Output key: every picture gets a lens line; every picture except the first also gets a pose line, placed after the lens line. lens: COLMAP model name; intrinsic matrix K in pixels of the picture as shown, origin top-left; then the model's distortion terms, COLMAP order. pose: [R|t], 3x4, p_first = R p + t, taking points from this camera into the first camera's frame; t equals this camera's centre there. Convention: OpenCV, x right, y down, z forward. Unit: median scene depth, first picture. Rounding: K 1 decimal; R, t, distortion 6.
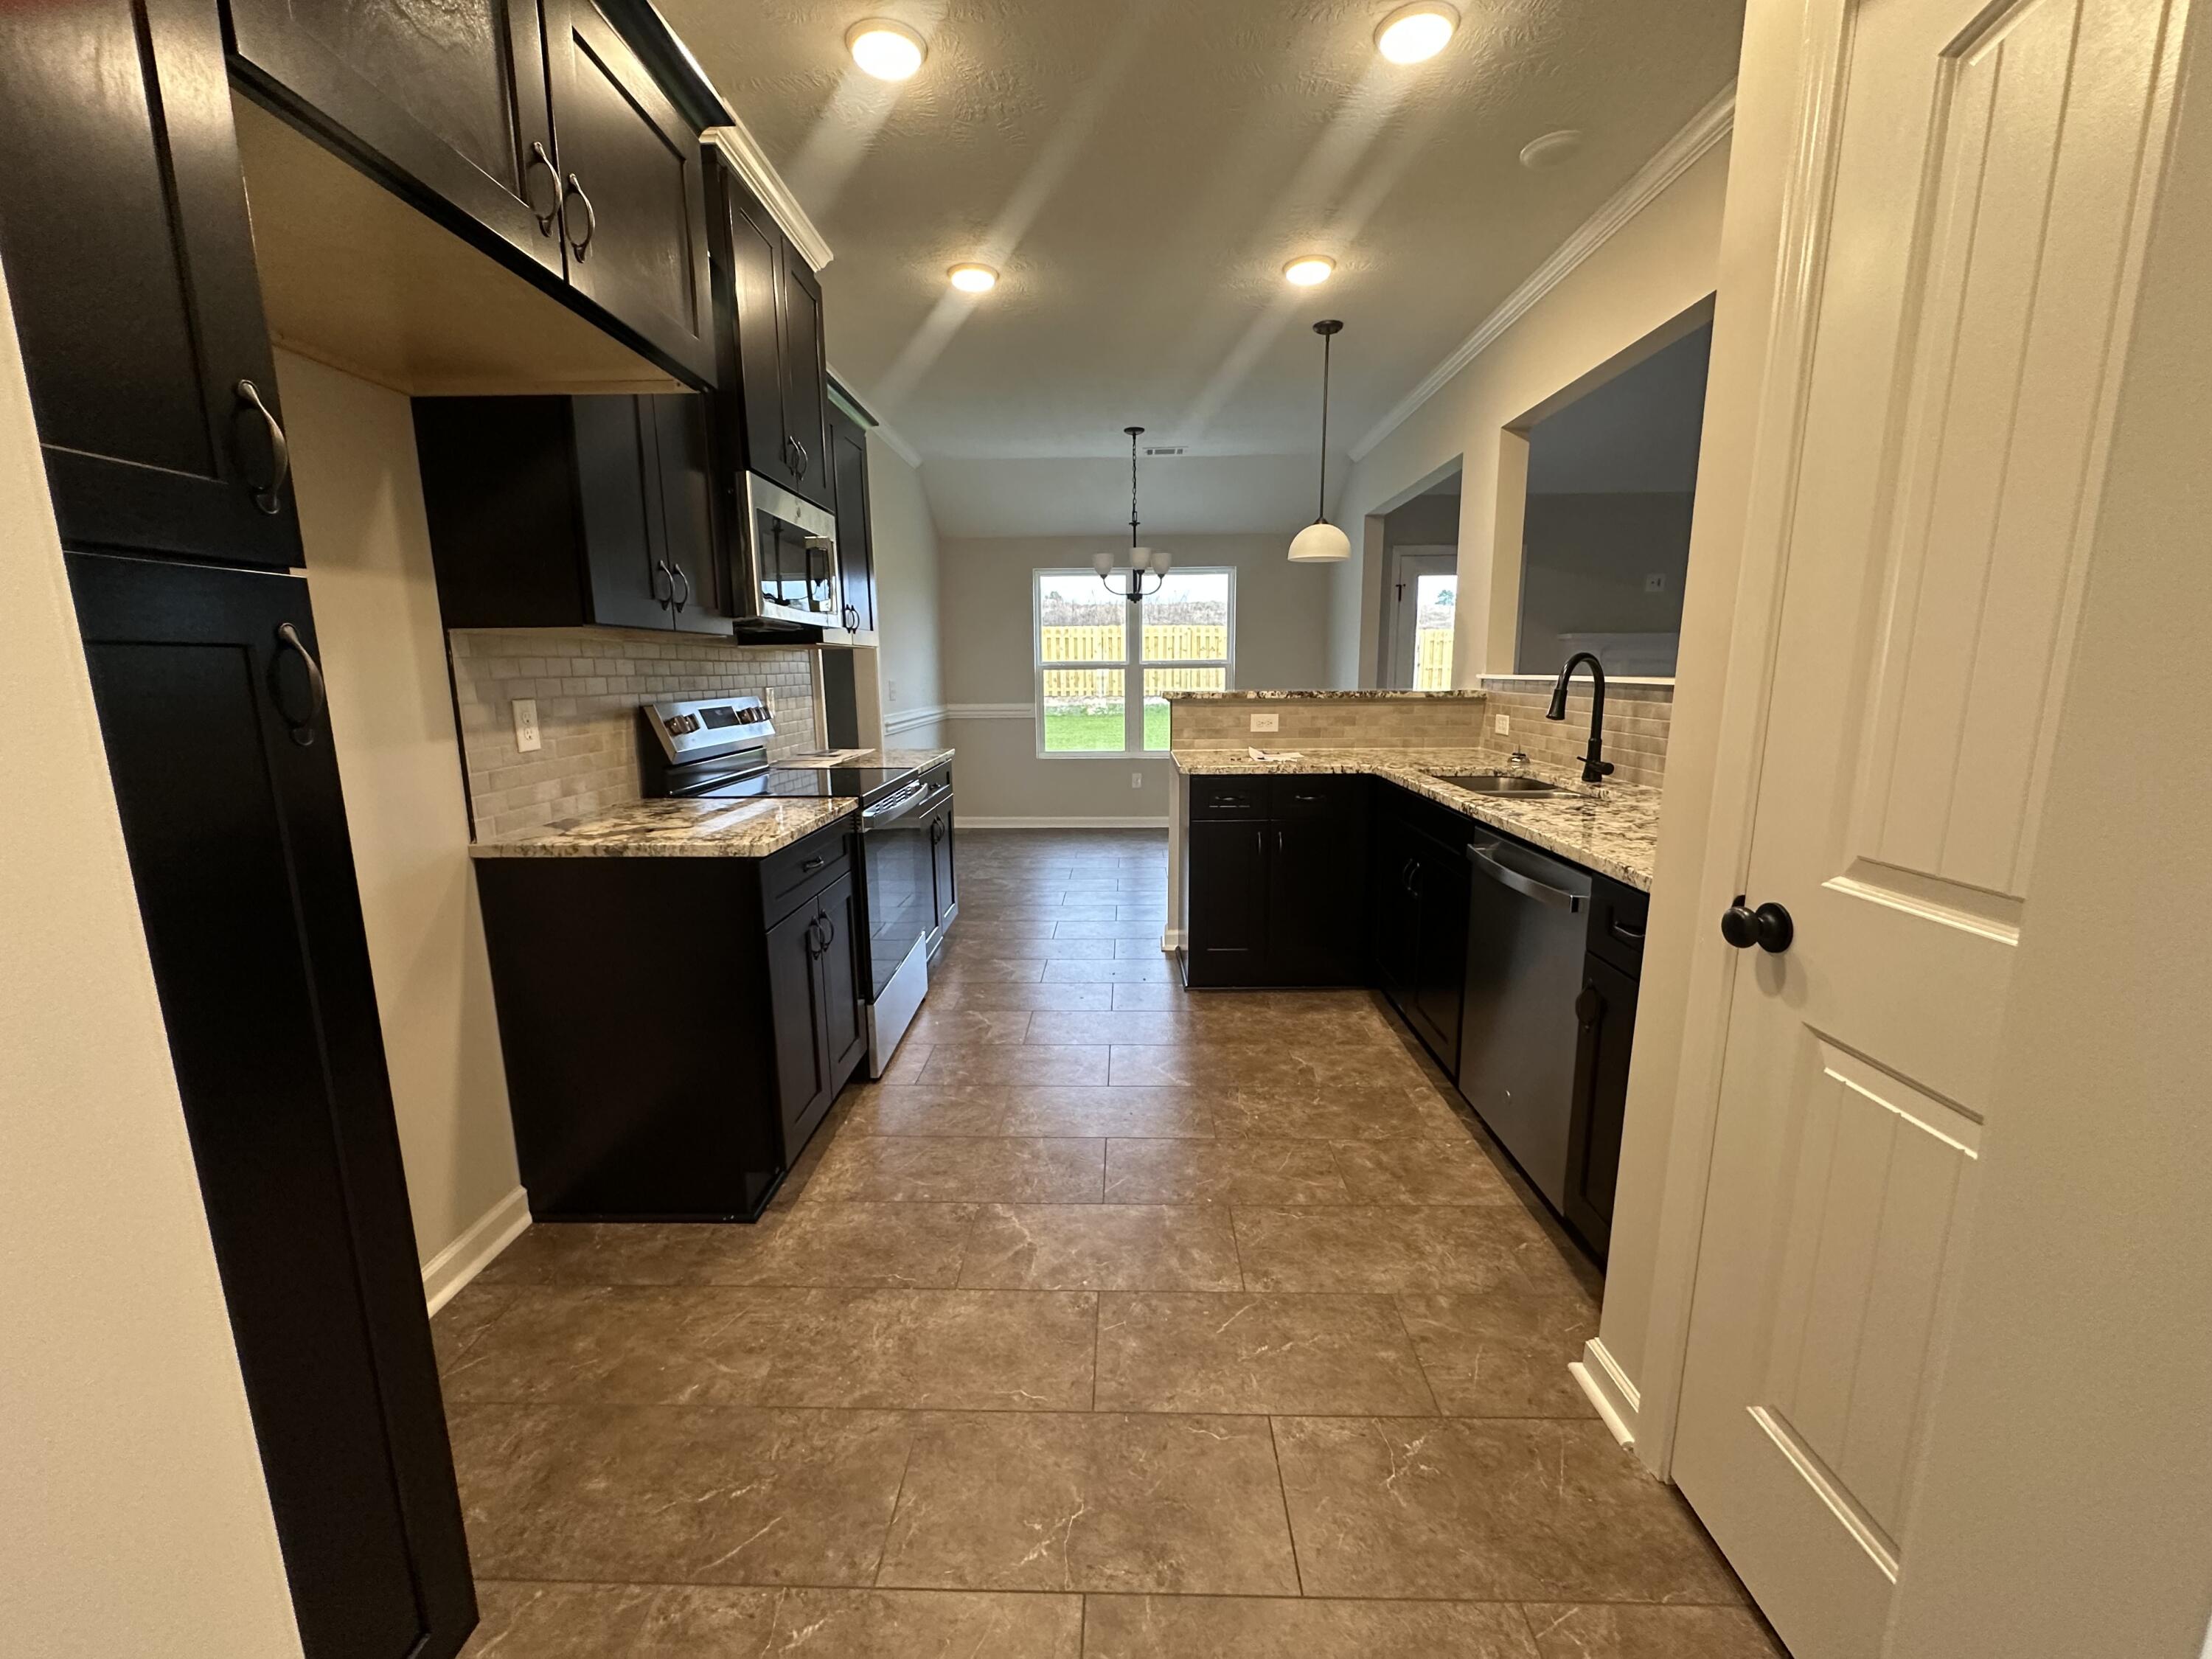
lens RADIAL K [[878.7, 0, 1105.5], [0, 878.7, 827.4], [0, 0, 1]] dist [-0.000809, -0.000275]
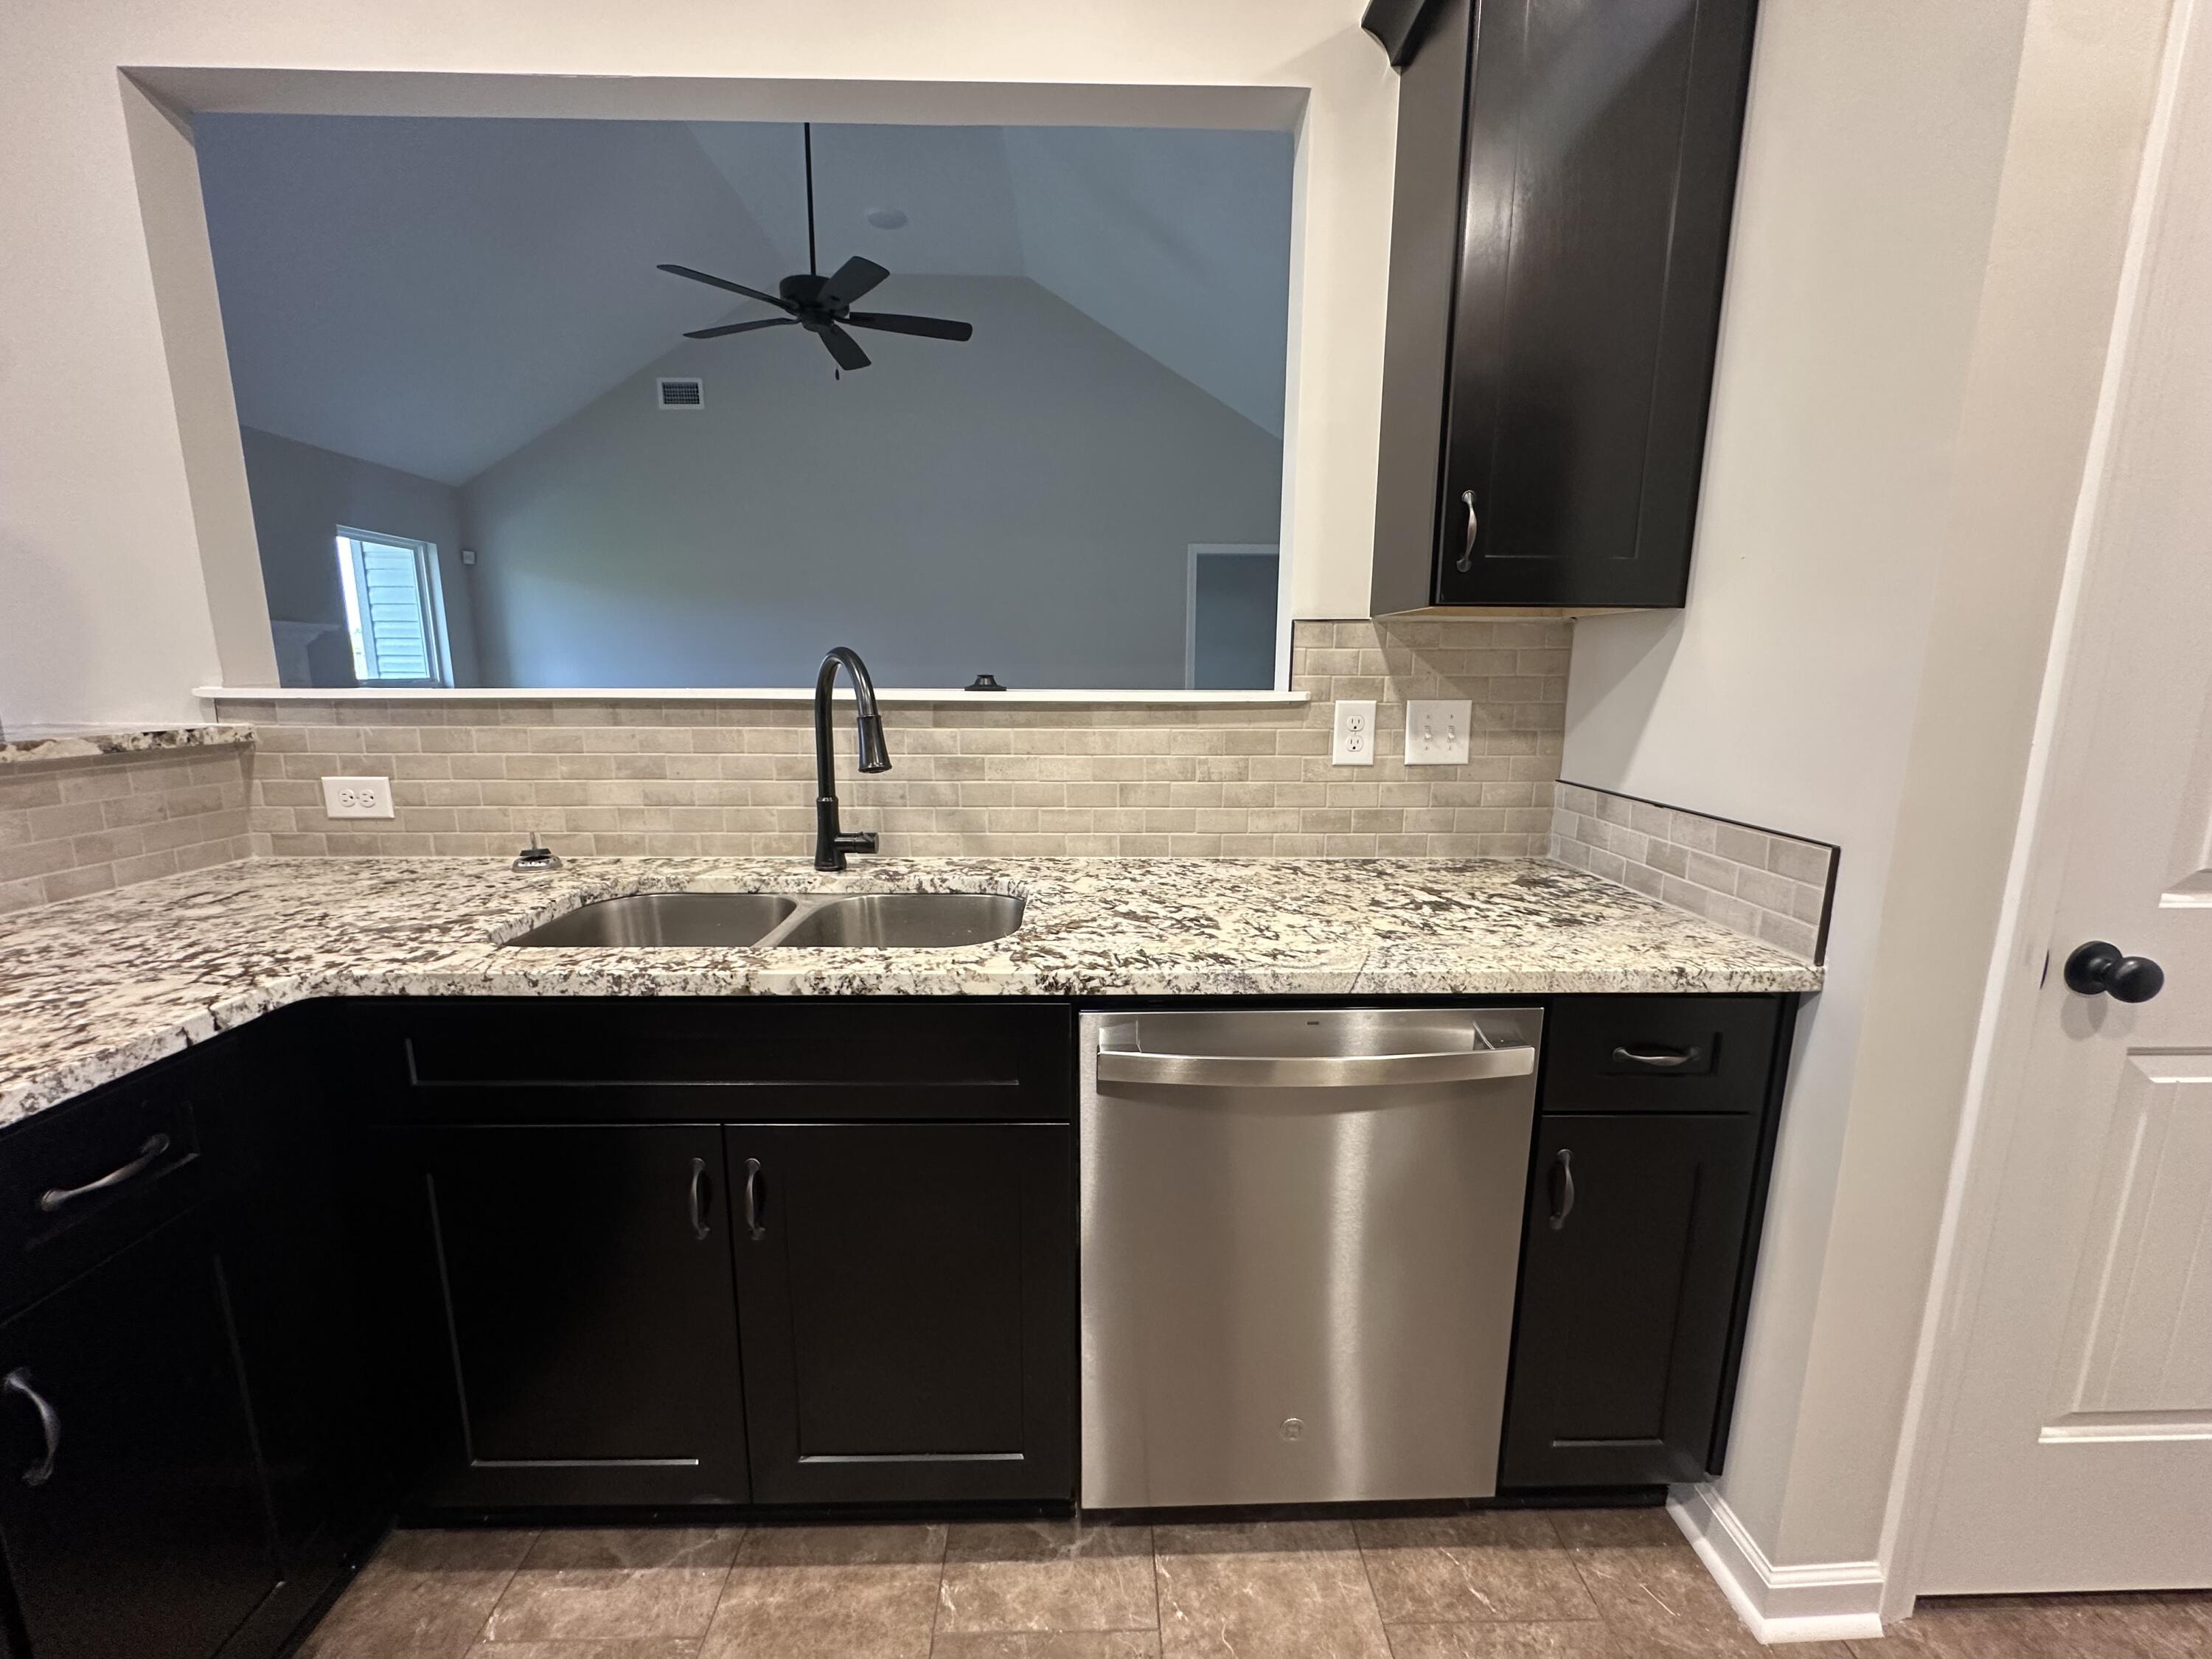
lens RADIAL K [[878.7, 0, 1106.8], [0, 878.7, 827.2], [0, 0, 1]] dist [-0.000809, -0.000275]
pose [[-0.050781, -0.170389, 0.984067, -0.027391], [0.172727, 0.968992, 0.176692, -0.160941], [-0.983660, 0.178947, -0.019776, 0.878453]]
